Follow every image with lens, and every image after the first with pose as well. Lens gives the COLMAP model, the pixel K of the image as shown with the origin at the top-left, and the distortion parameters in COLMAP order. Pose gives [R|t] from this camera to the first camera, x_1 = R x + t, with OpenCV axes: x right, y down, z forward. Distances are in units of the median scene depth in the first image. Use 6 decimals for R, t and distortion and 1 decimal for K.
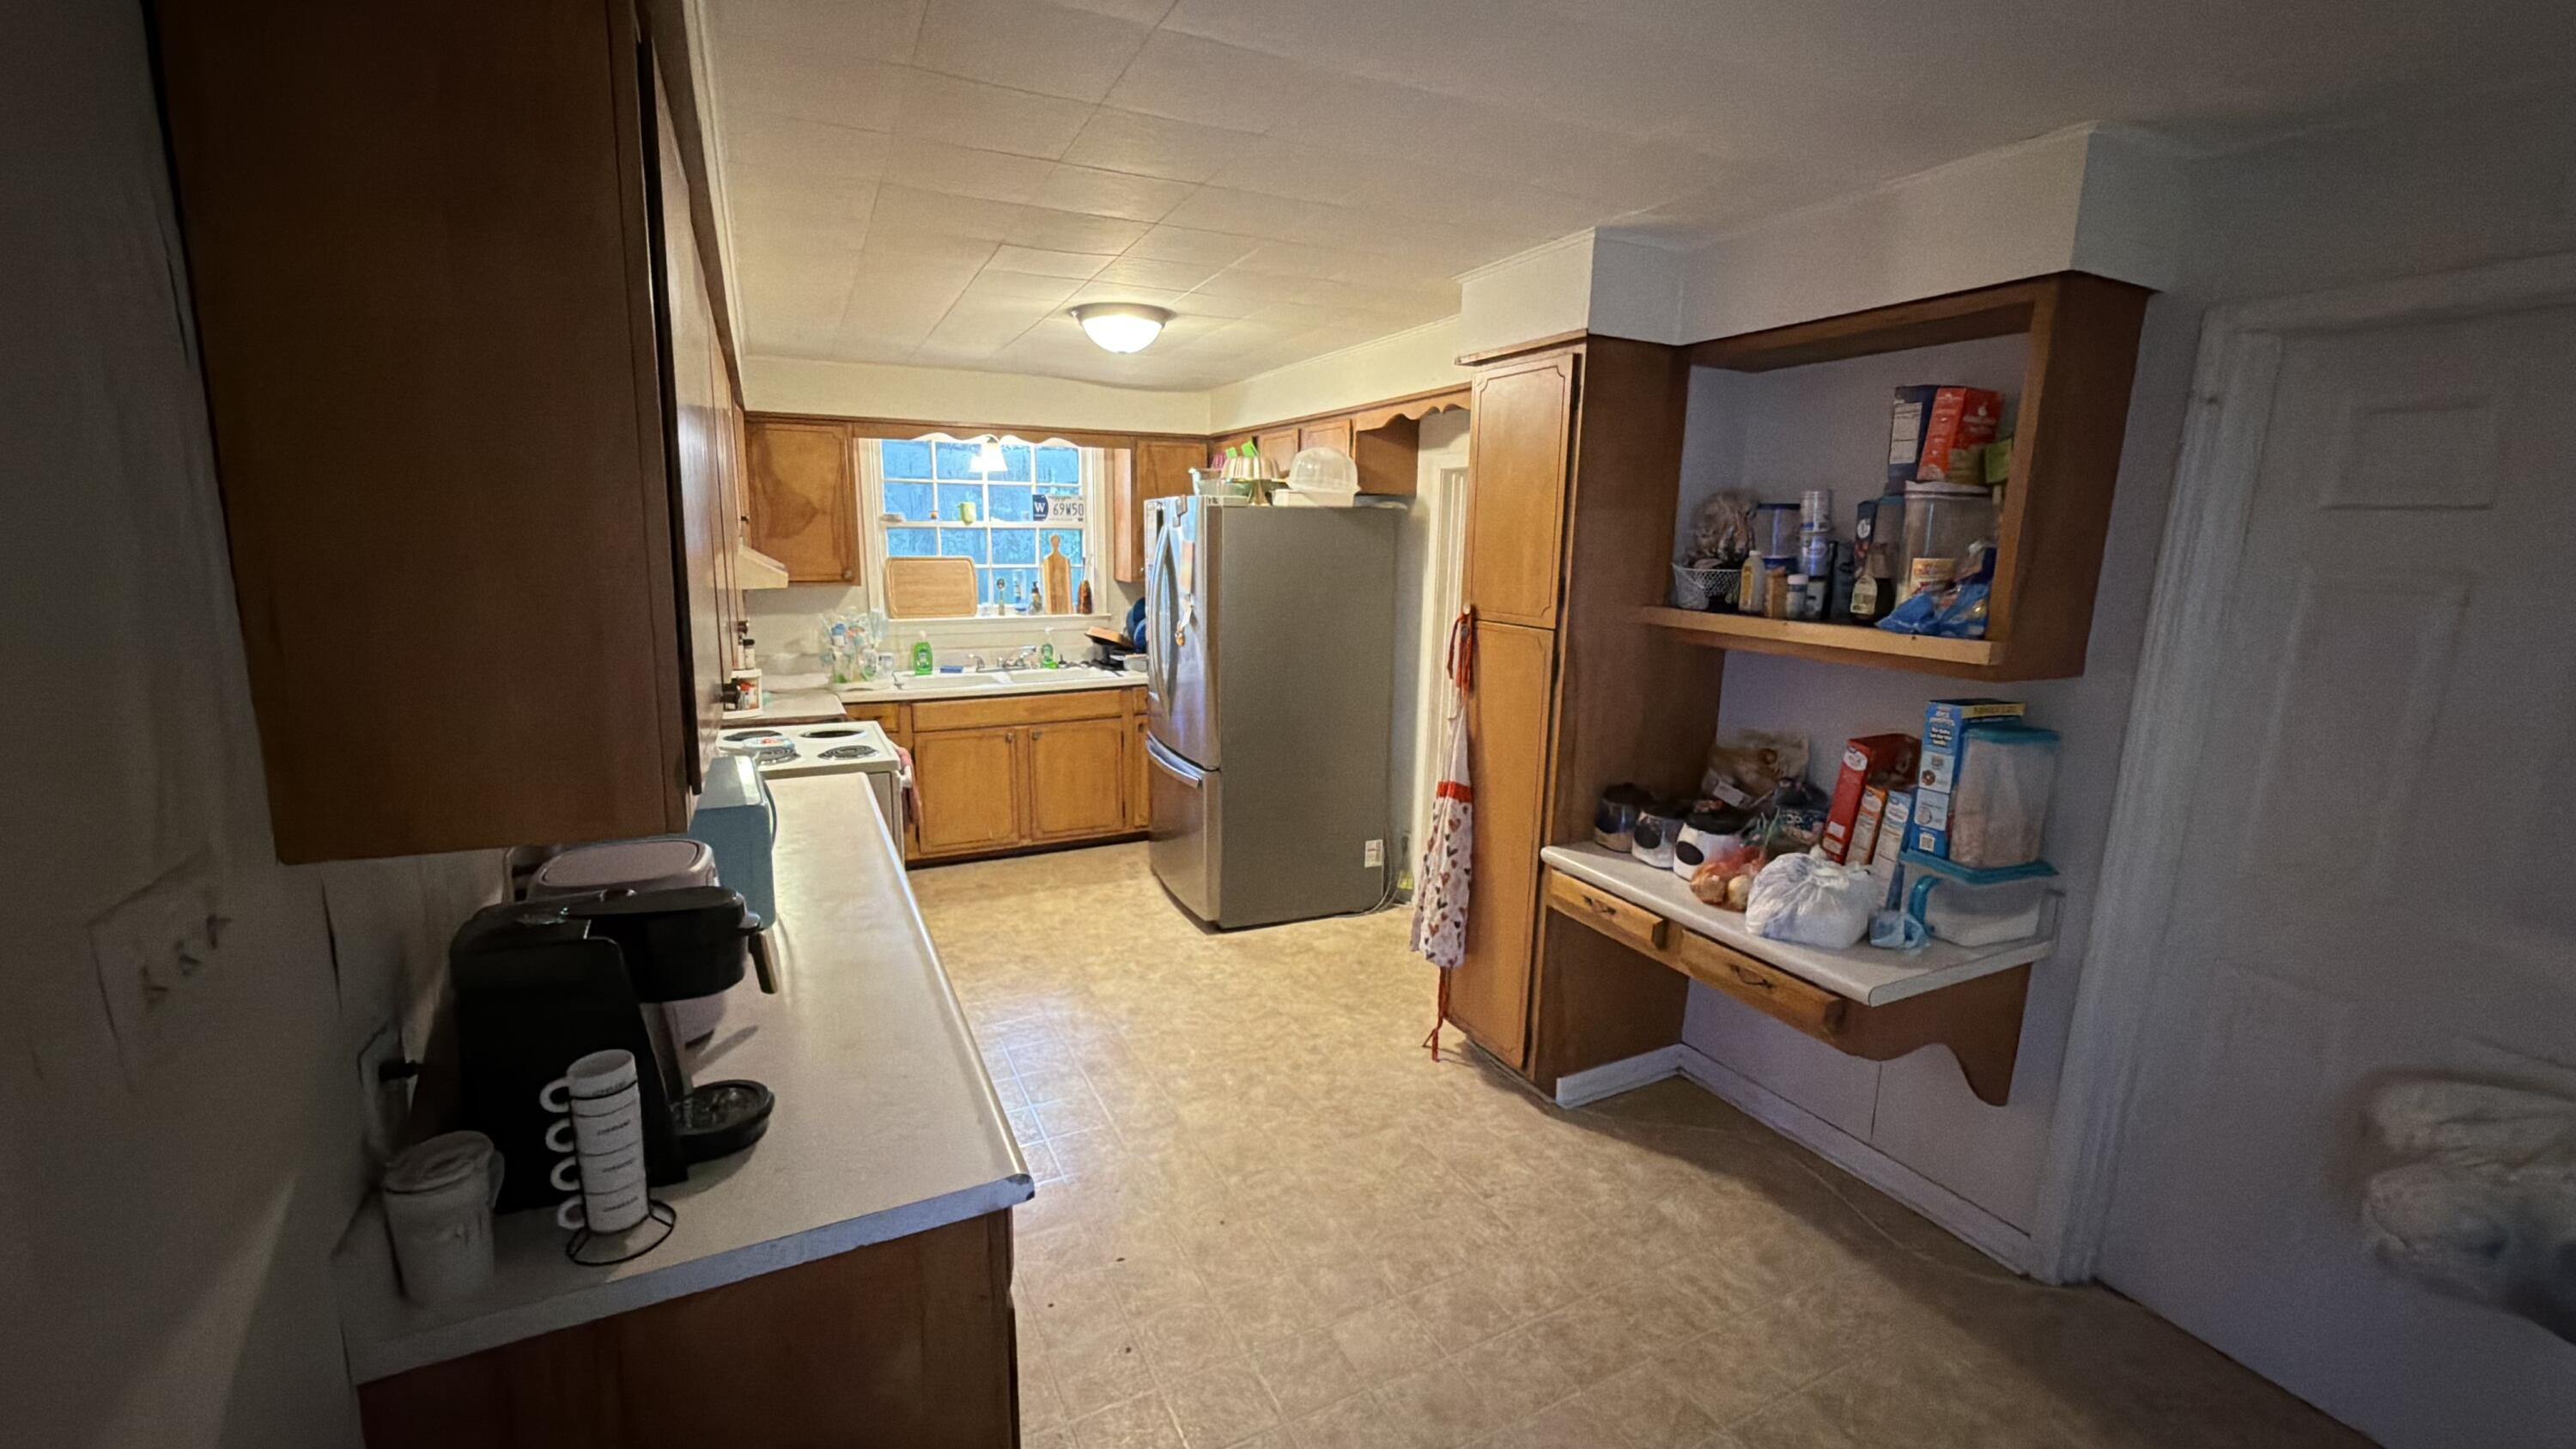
lens RADIAL K [[1033.3, 0, 1280.1], [0, 1033.3, 723.1], [0, 0, 1]] dist [-0.007018, -0.000789]
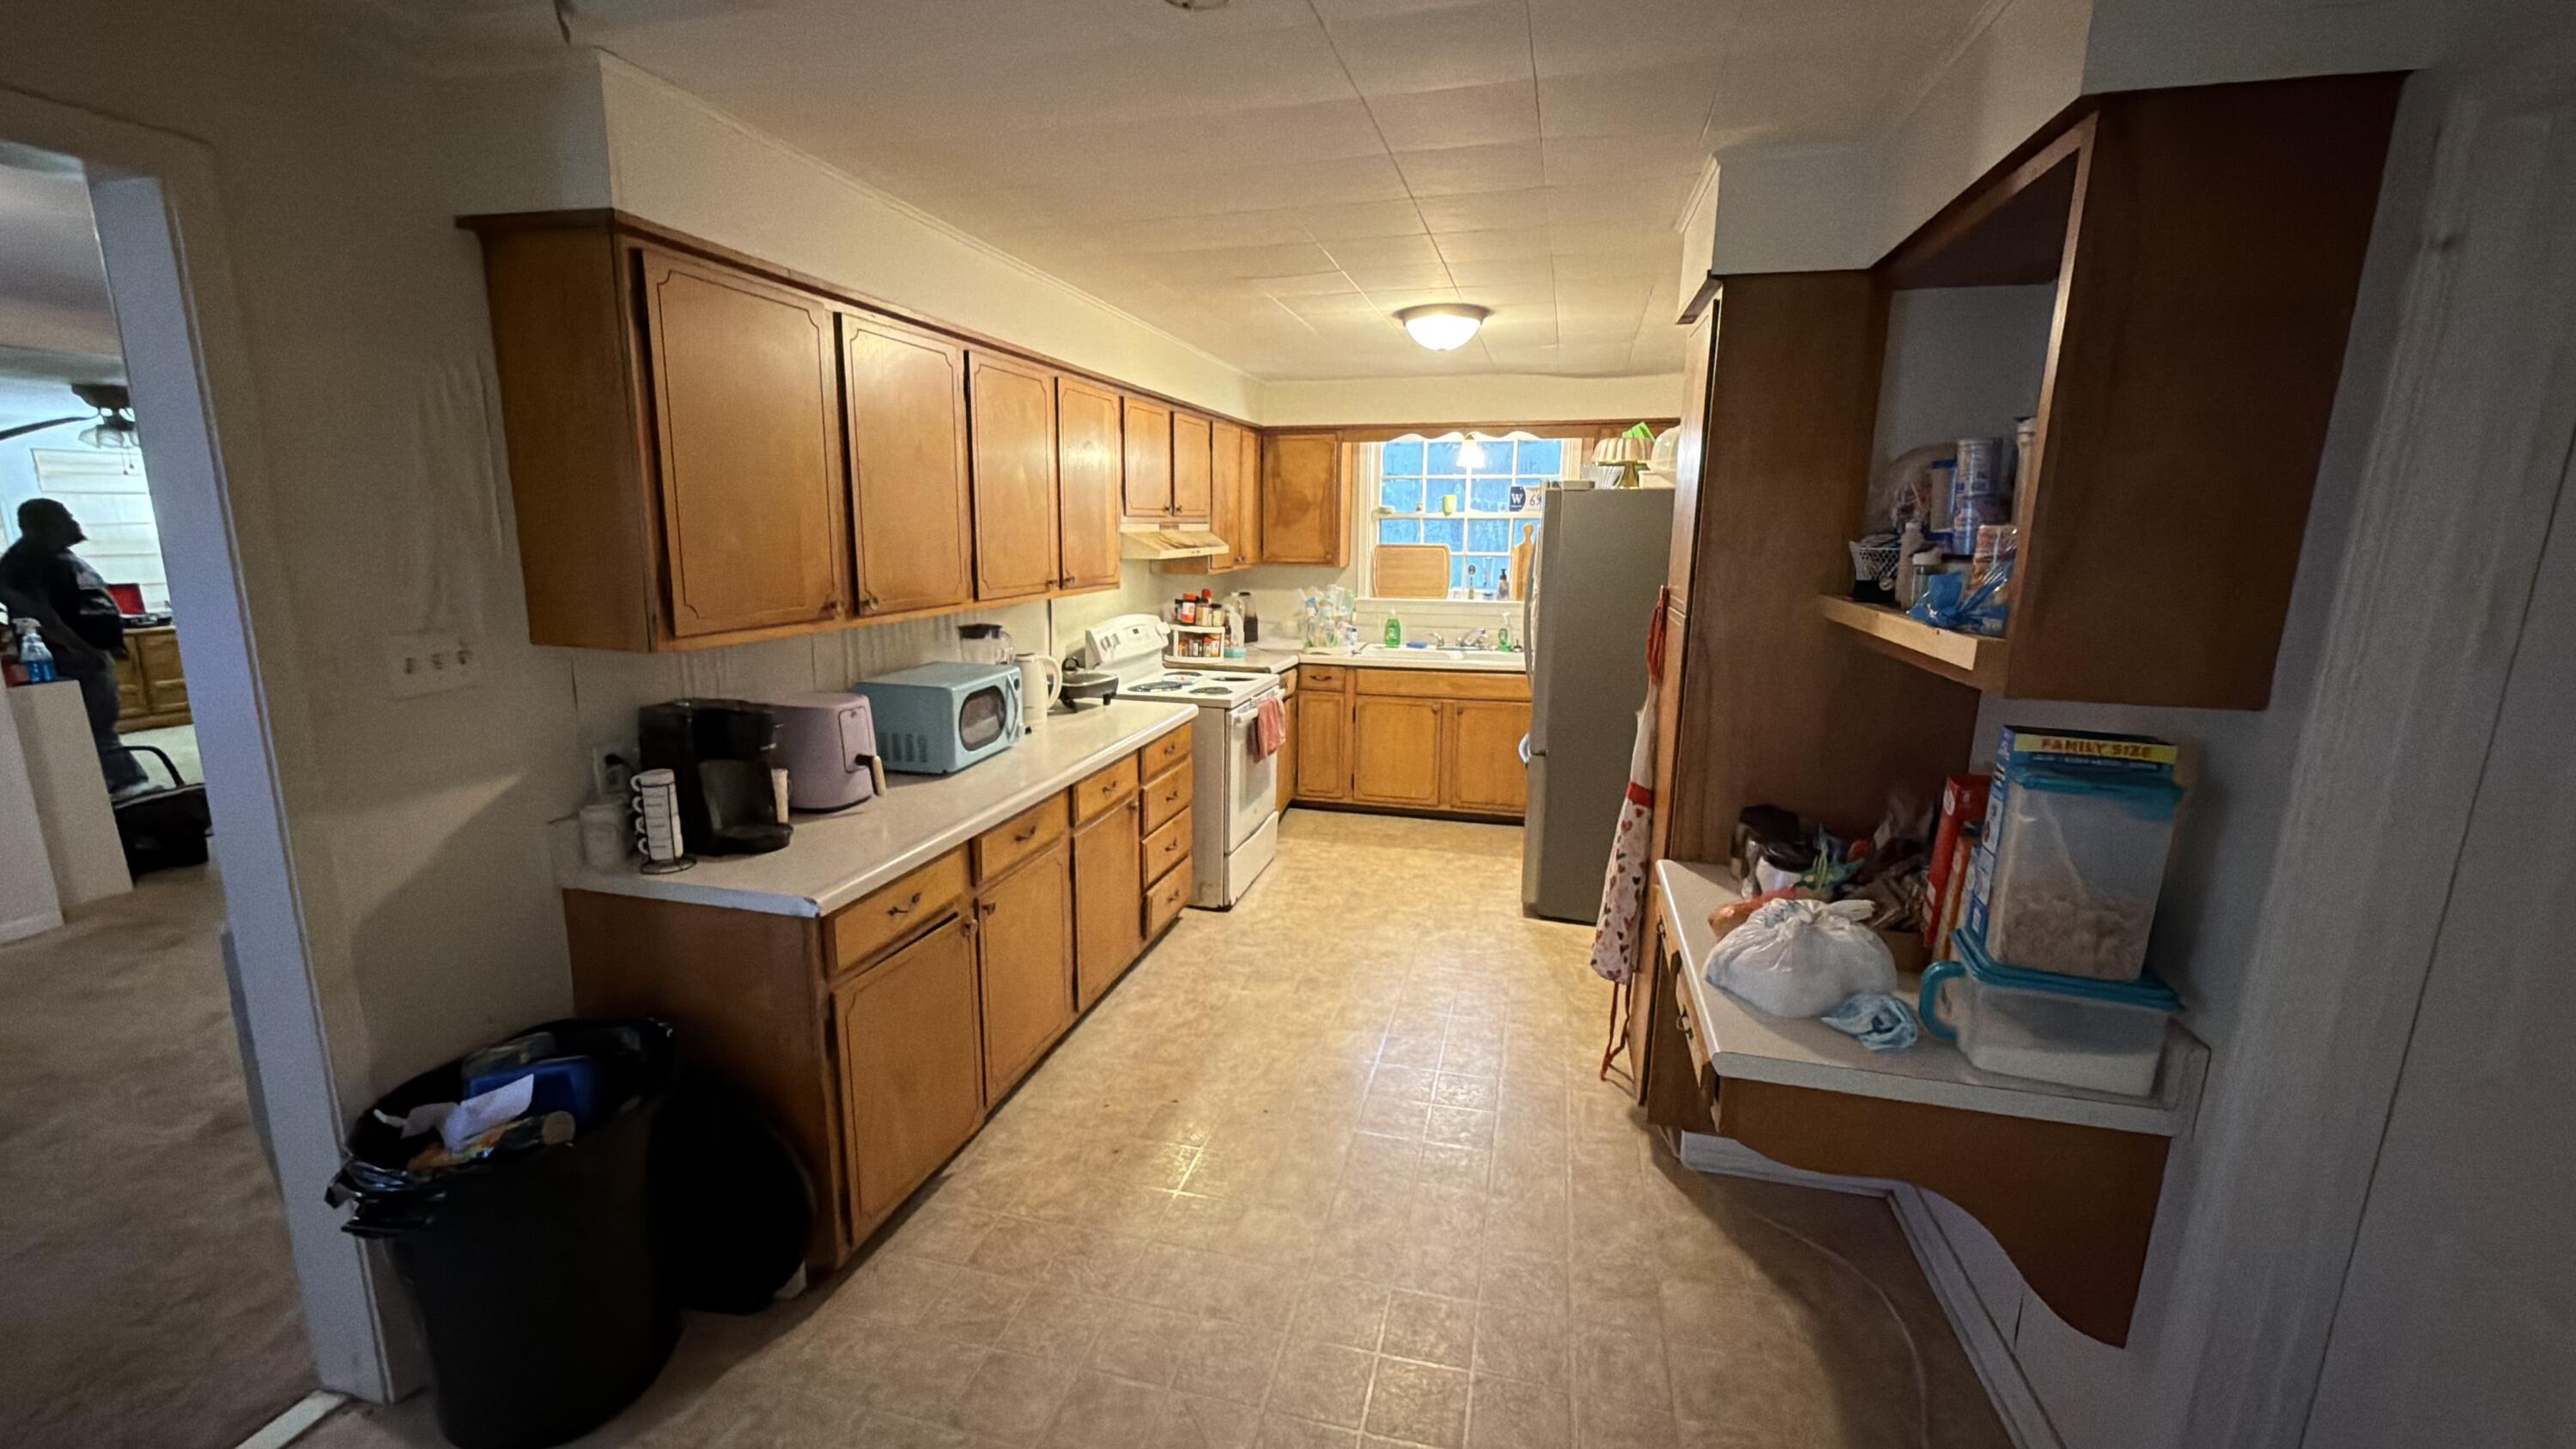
lens RADIAL K [[1033.3, 0, 1278.8], [0, 1033.3, 728.9], [0, 0, 1]] dist [-0.007018, -0.000789]
pose [[0.752125, 0.120762, -0.647862, 0.342922], [-0.118722, 0.991812, 0.047047, 0.003336], [0.648239, 0.041530, 0.760304, 0.062271]]
